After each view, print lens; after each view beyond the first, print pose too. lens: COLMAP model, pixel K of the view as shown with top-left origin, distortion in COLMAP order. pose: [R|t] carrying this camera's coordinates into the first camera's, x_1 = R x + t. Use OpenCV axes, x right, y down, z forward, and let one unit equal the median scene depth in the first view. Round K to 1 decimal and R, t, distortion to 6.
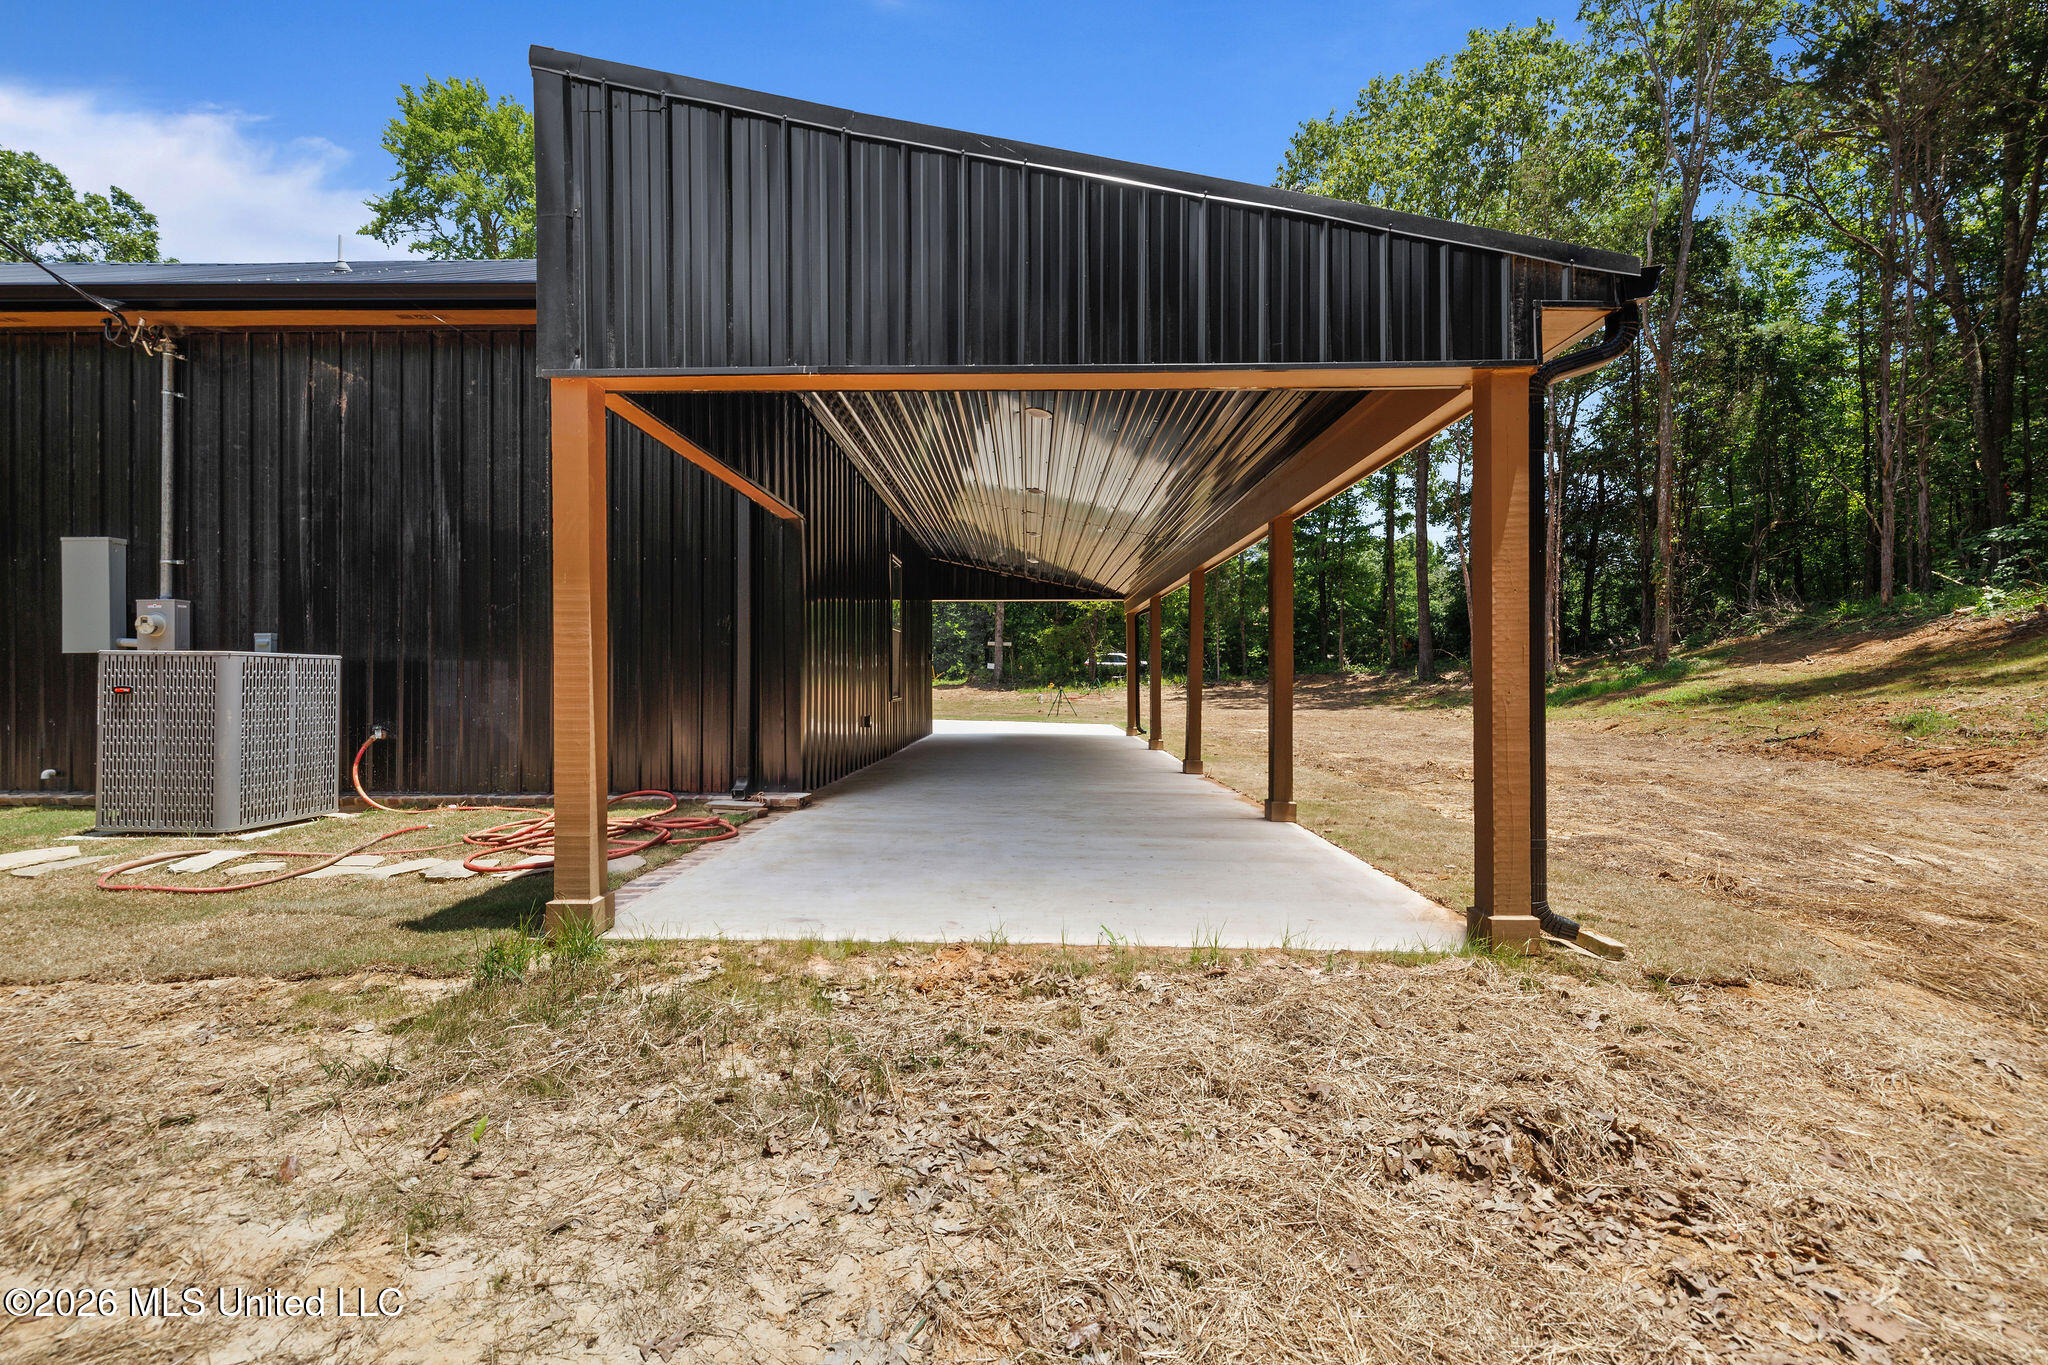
lens RADIAL K [[848.5, 0, 1013.5], [0, 848.5, 683.2], [0, 0, 1]] dist [0.000111, 0.000475]
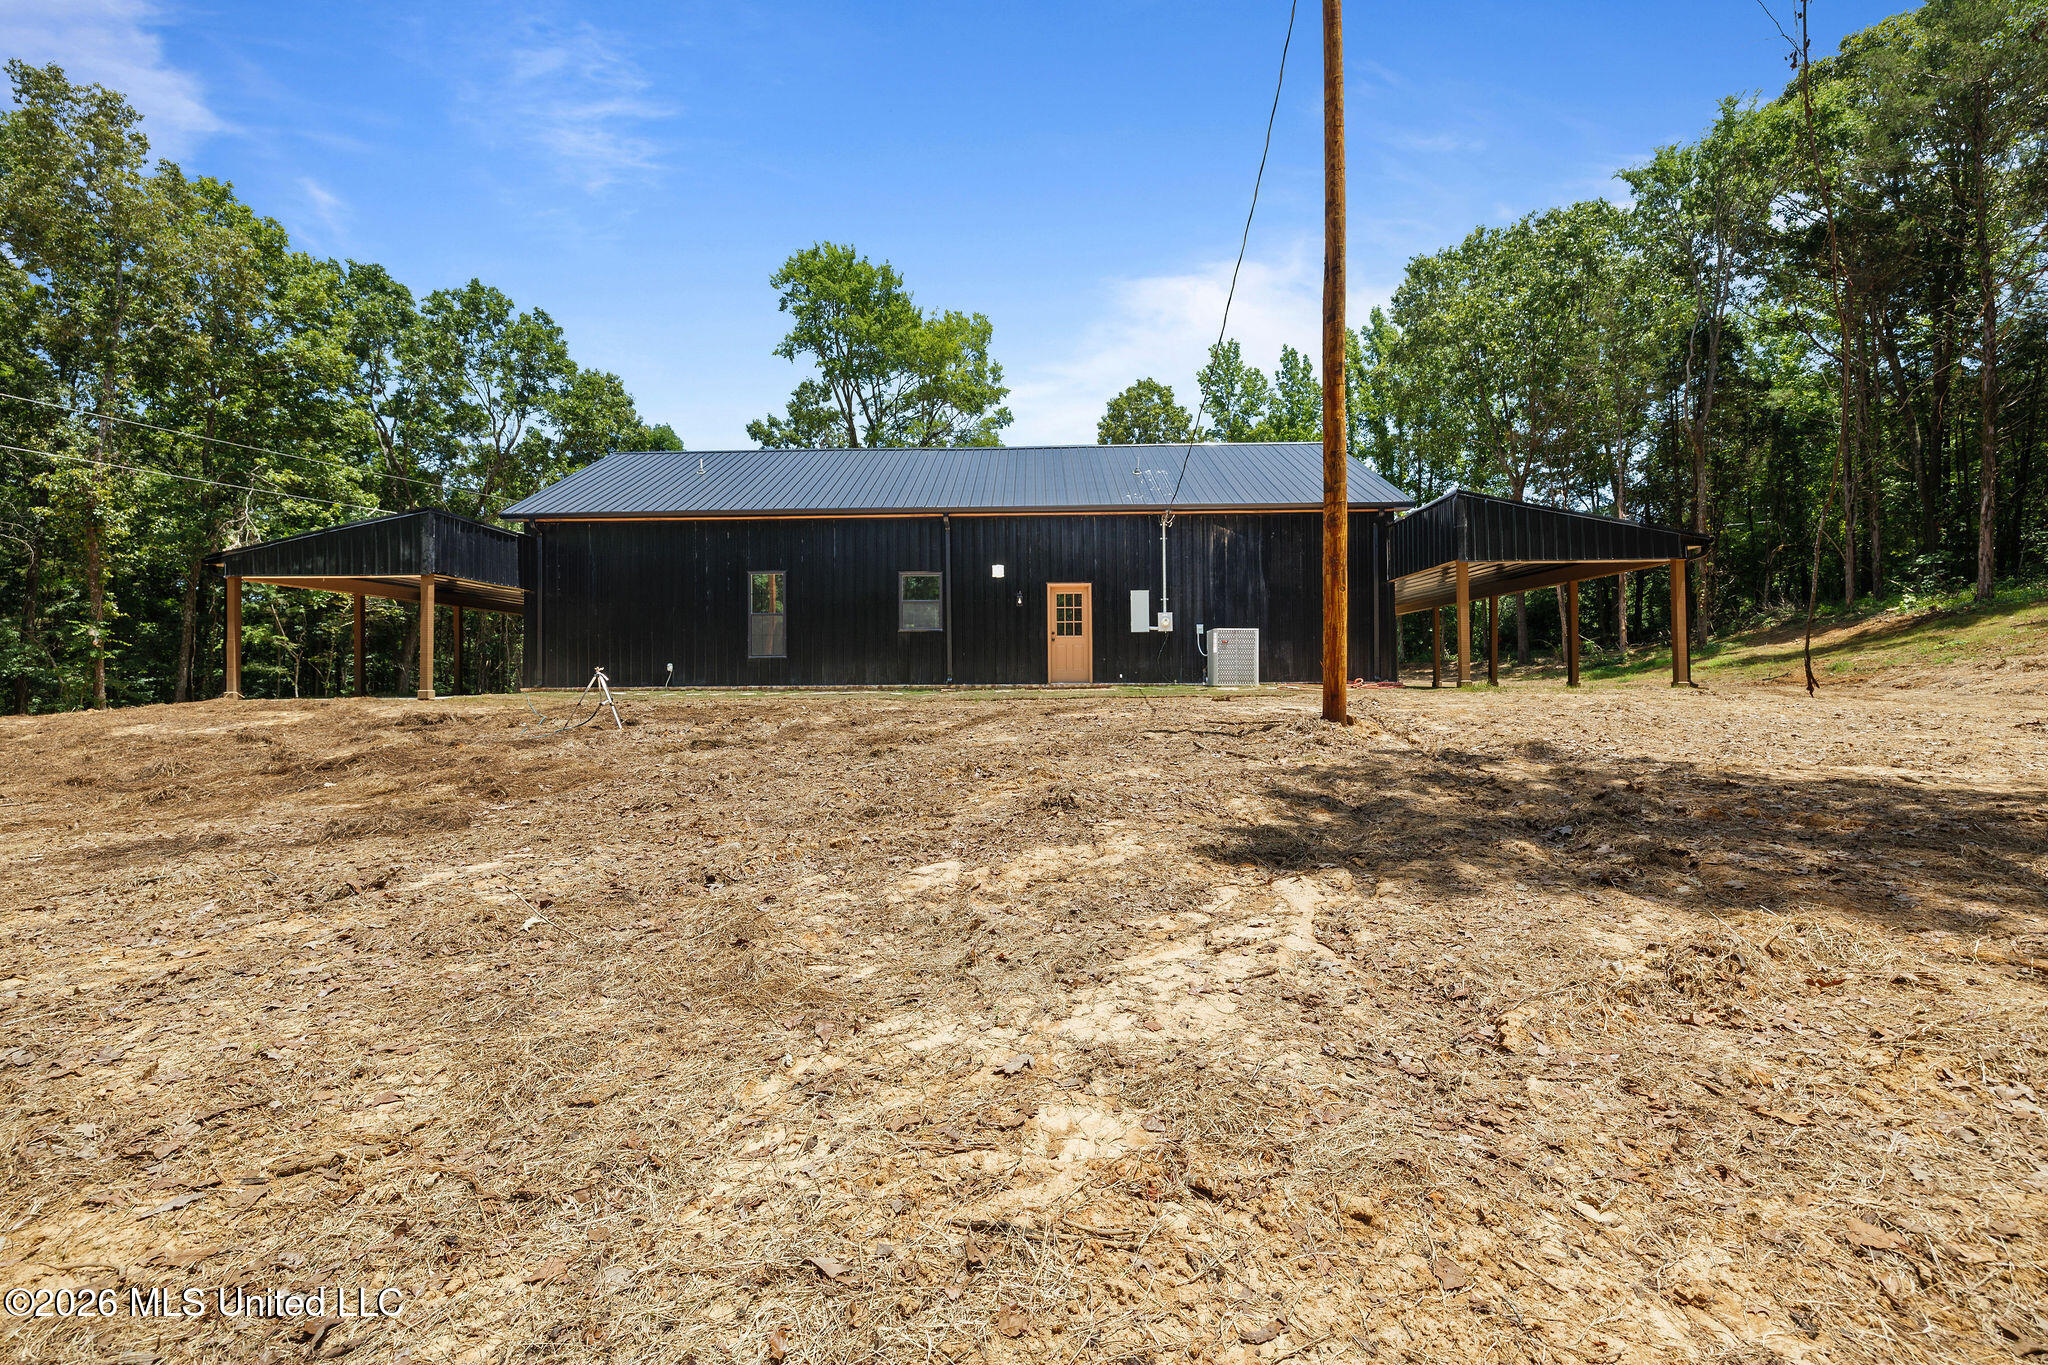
lens RADIAL K [[848.5, 0, 1031.6], [0, 848.5, 675.2], [0, 0, 1]] dist [0.000111, 0.000475]
pose [[0.999922, -0.008452, -0.009148, -0.308346], [0.008314, 0.999853, -0.015026, 0.030966], [0.009274, 0.014948, 0.999845, -0.385150]]
